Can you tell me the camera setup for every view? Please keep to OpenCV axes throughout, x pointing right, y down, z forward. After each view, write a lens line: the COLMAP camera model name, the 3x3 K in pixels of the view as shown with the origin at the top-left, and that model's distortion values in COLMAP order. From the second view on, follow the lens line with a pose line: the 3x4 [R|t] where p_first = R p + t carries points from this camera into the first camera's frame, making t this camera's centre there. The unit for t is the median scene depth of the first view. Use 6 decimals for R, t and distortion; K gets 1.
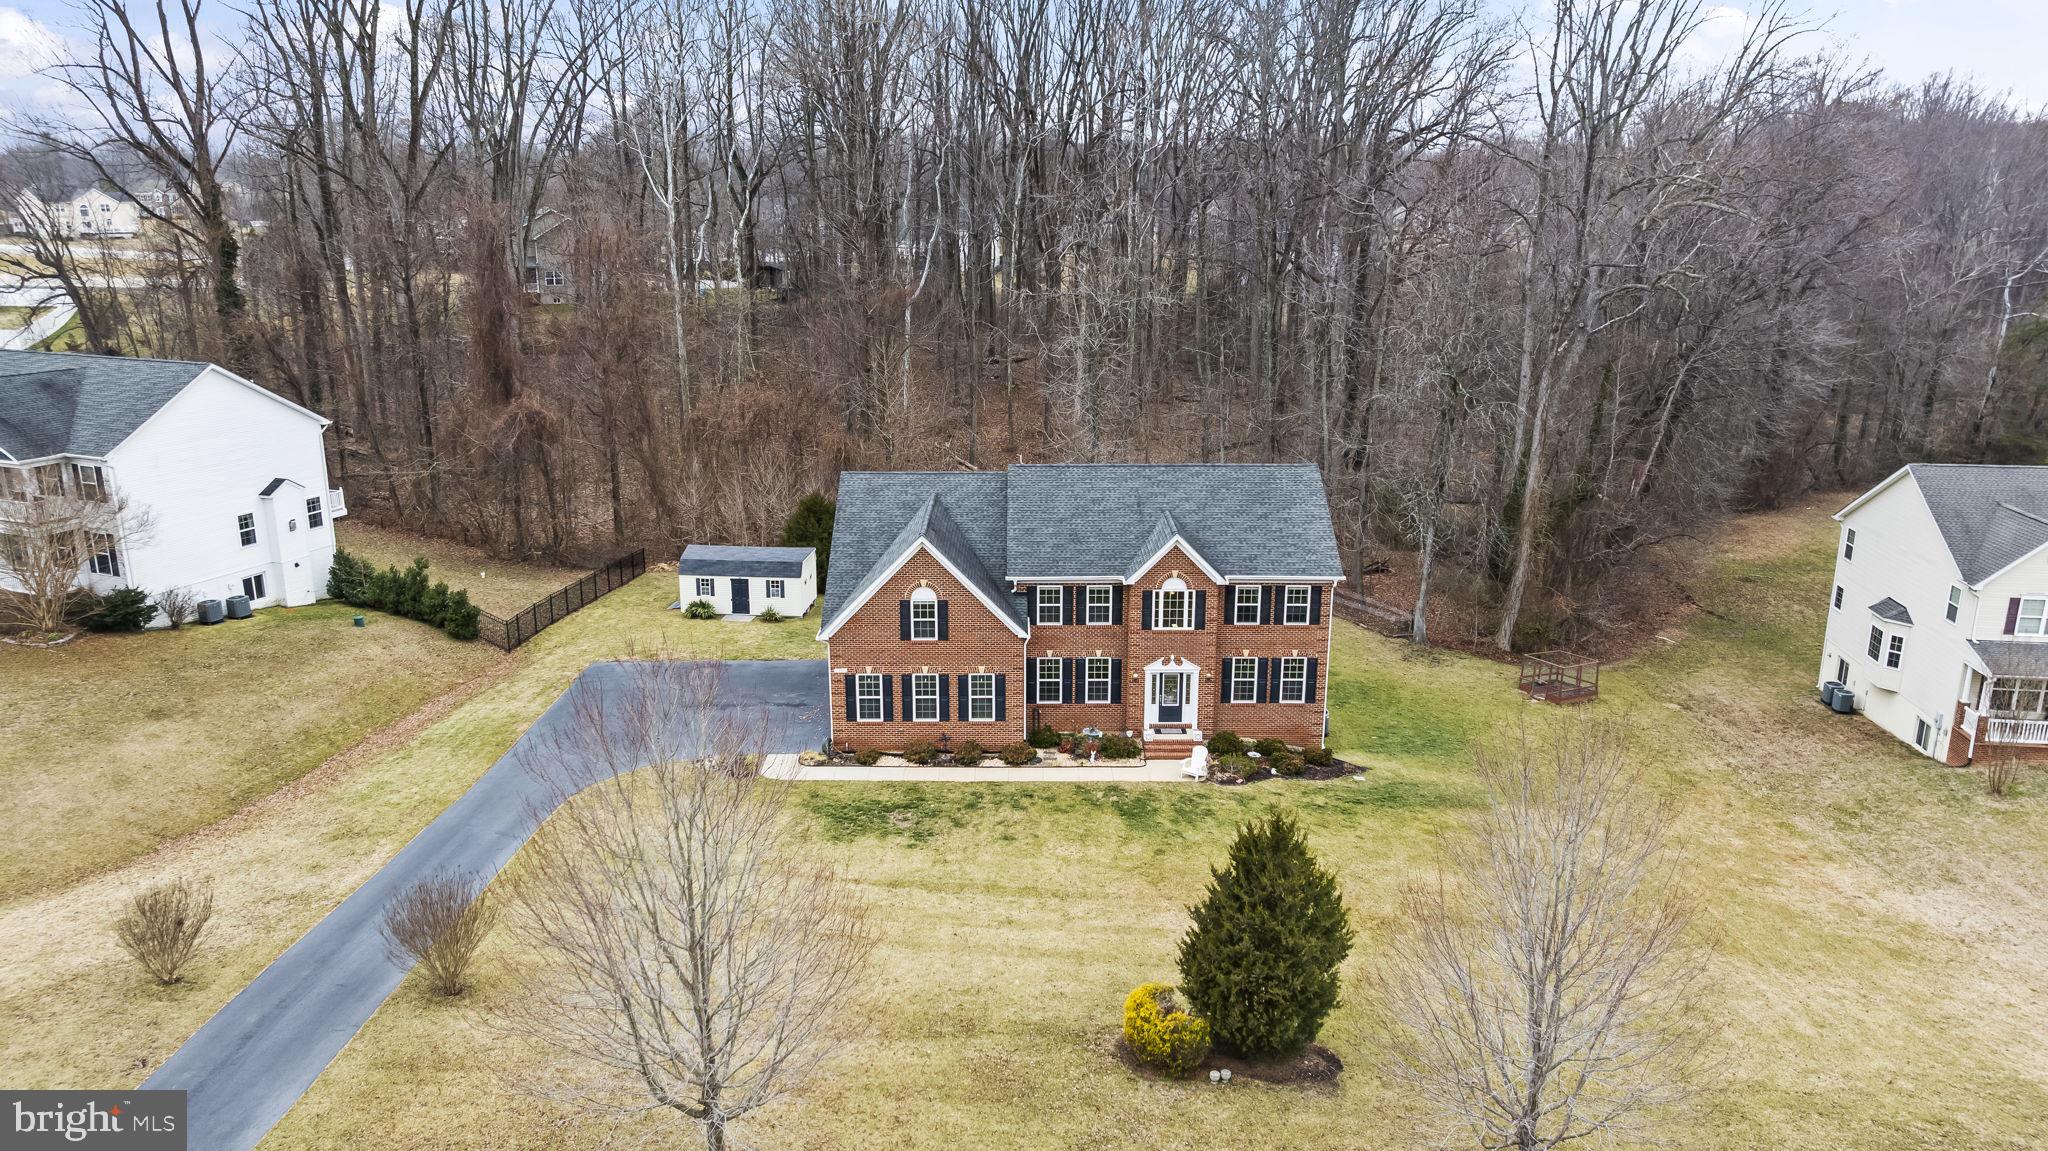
lens RADIAL K [[1443.1, 0, 1029.5], [0, 1443.1, 586.0], [0, 0, 1]] dist [-0.031183, 0.022005]
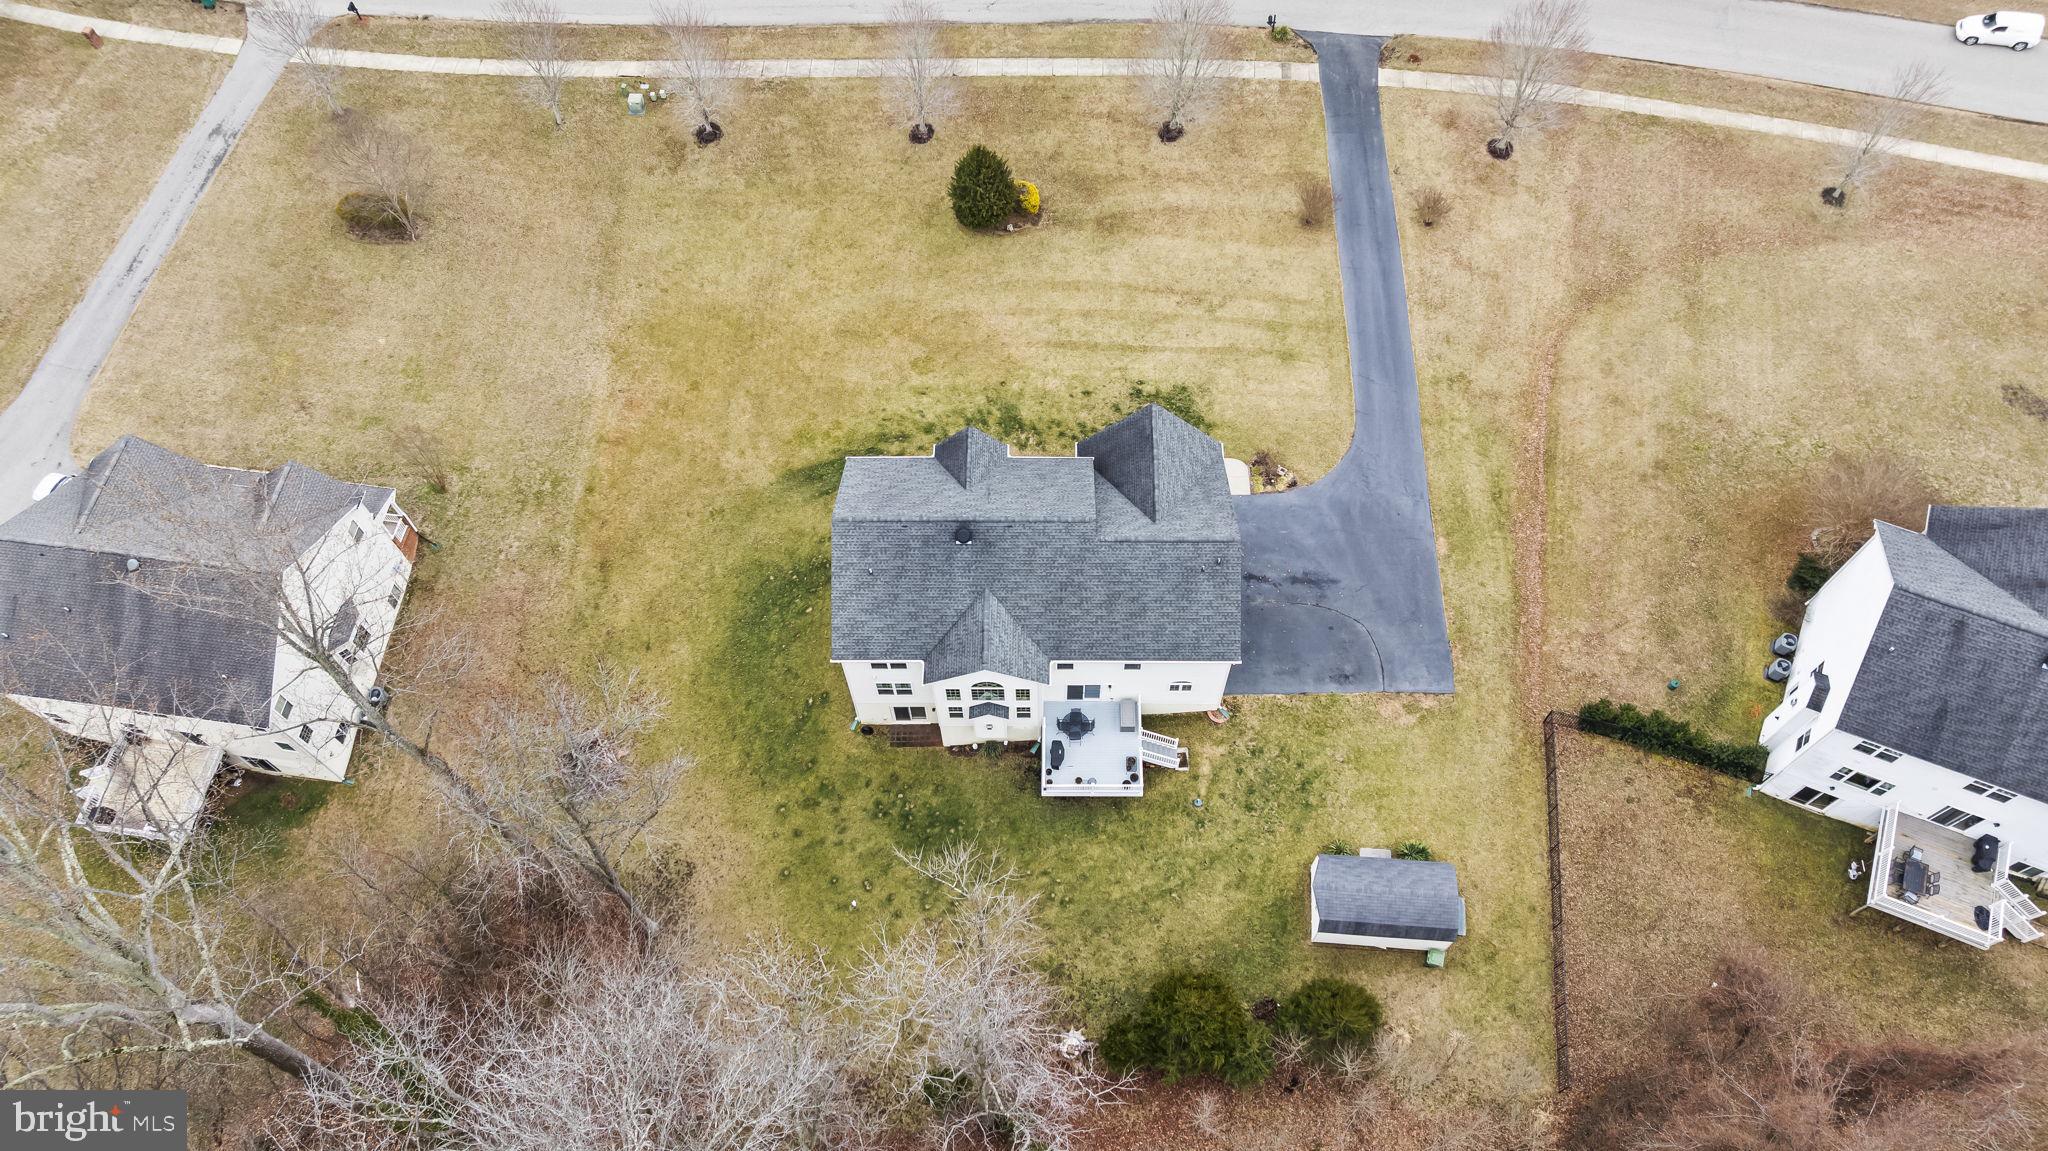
lens RADIAL K [[1443.1, 0, 1030.1], [0, 1443.1, 577.2], [0, 0, 1]] dist [-0.031183, 0.022005]
pose [[-0.999803, -0.009631, 0.017336, 0.019063], [0.014880, 0.213615, 0.976805, -1.306557], [-0.013110, 0.976871, -0.213429, 1.389128]]
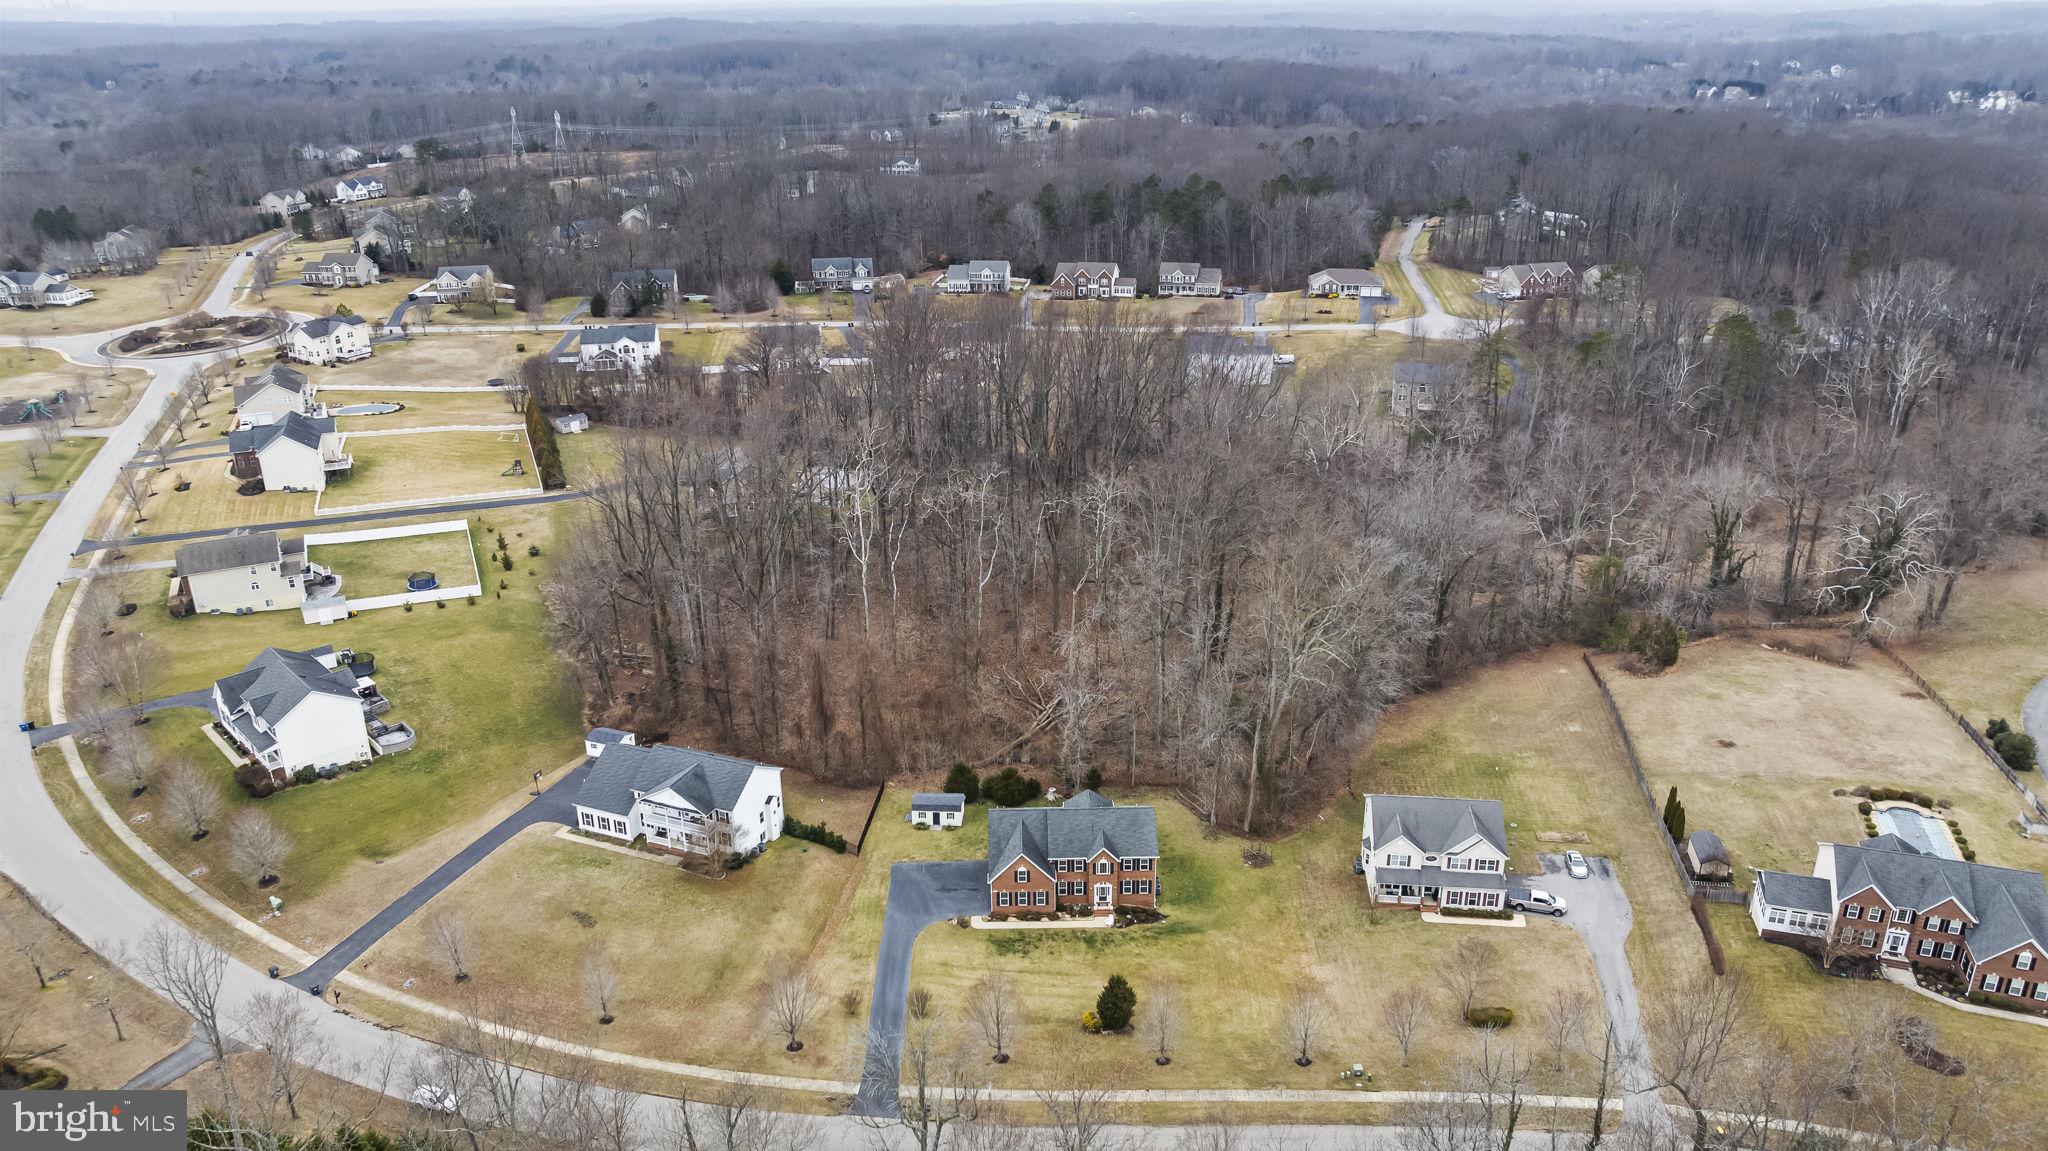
lens RADIAL K [[1443.1, 0, 1027.8], [0, 1443.1, 568.7], [0, 0, 1]] dist [-0.031183, 0.022005]
pose [[0.999880, -0.015513, 0.000033, -0.049494], [0.015421, 0.994173, 0.106688, -0.933972], [-0.001688, -0.106674, 0.994293, -1.948814]]
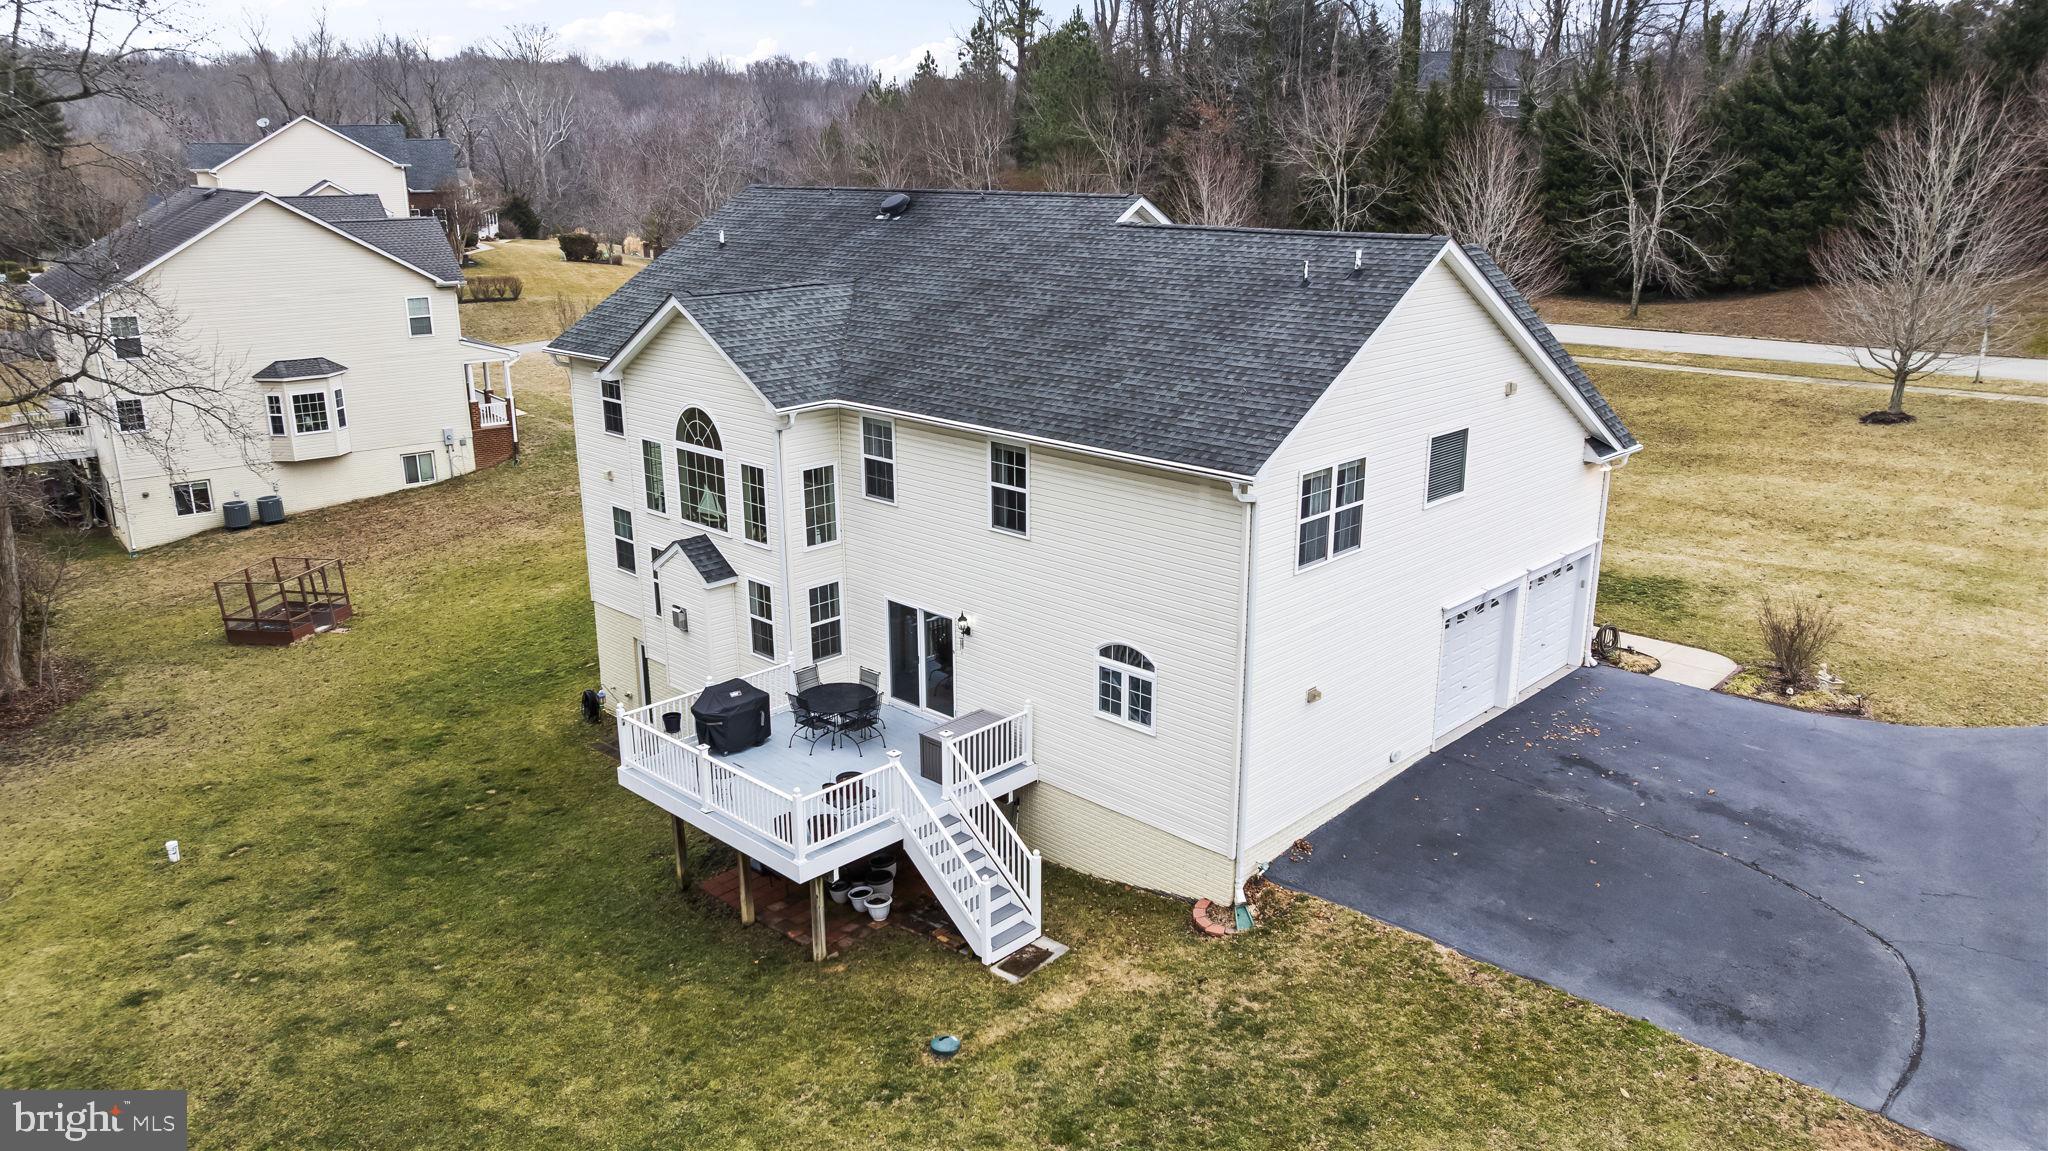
lens RADIAL K [[1443.1, 0, 1029.5], [0, 1443.1, 576.0], [0, 0, 1]] dist [-0.031183, 0.022005]
pose [[-0.710601, -0.199076, 0.674845, -0.350224], [0.194334, 0.866294, 0.460184, -0.212832], [-0.676225, 0.458152, -0.576902, 1.445186]]
